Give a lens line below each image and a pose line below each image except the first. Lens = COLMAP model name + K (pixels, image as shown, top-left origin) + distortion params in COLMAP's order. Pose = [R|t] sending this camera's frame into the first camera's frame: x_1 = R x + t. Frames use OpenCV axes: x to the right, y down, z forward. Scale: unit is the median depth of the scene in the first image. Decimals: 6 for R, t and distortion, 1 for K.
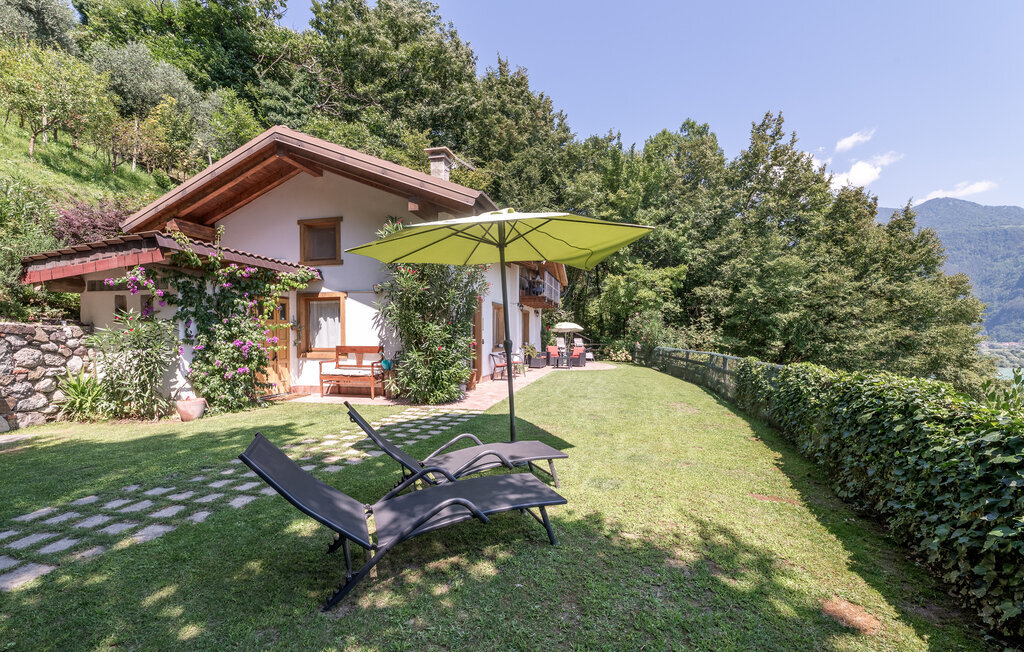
lens RADIAL K [[410.2, 0, 512.1], [0, 410.2, 330.5], [0, 0, 1]] dist [-0.002361, -0.000182]
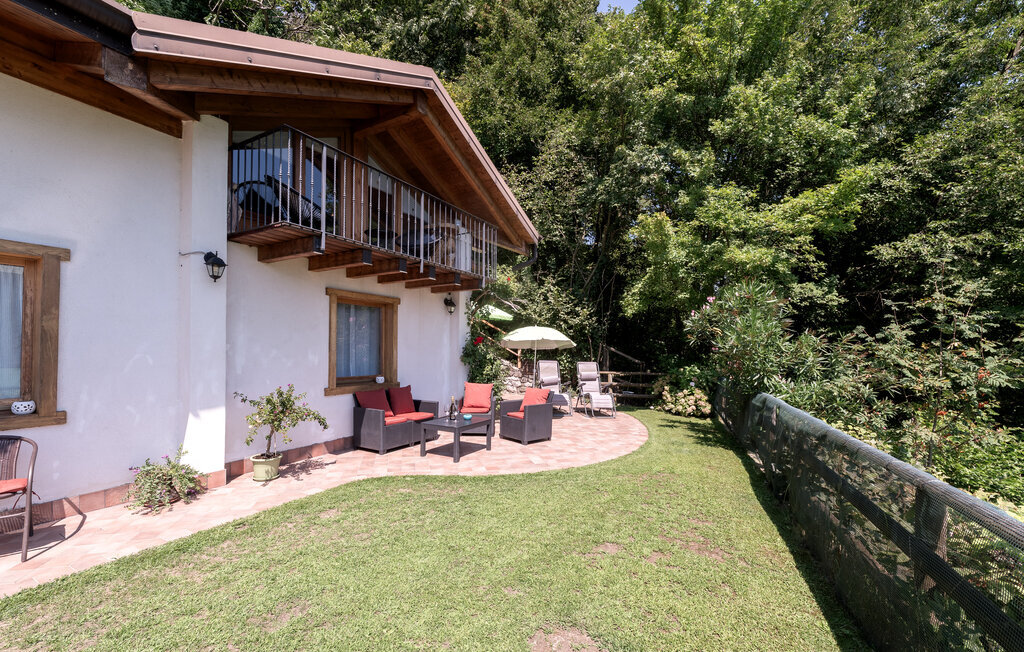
lens RADIAL K [[410.2, 0, 534.1], [0, 410.2, 345.7], [0, 0, 1]] dist [-0.002361, -0.000182]
pose [[0.971379, 0.001771, -0.237528, 0.221619], [-0.002649, 0.999991, -0.003380, 0.003594], [0.237520, 0.003913, 0.971375, 0.560404]]
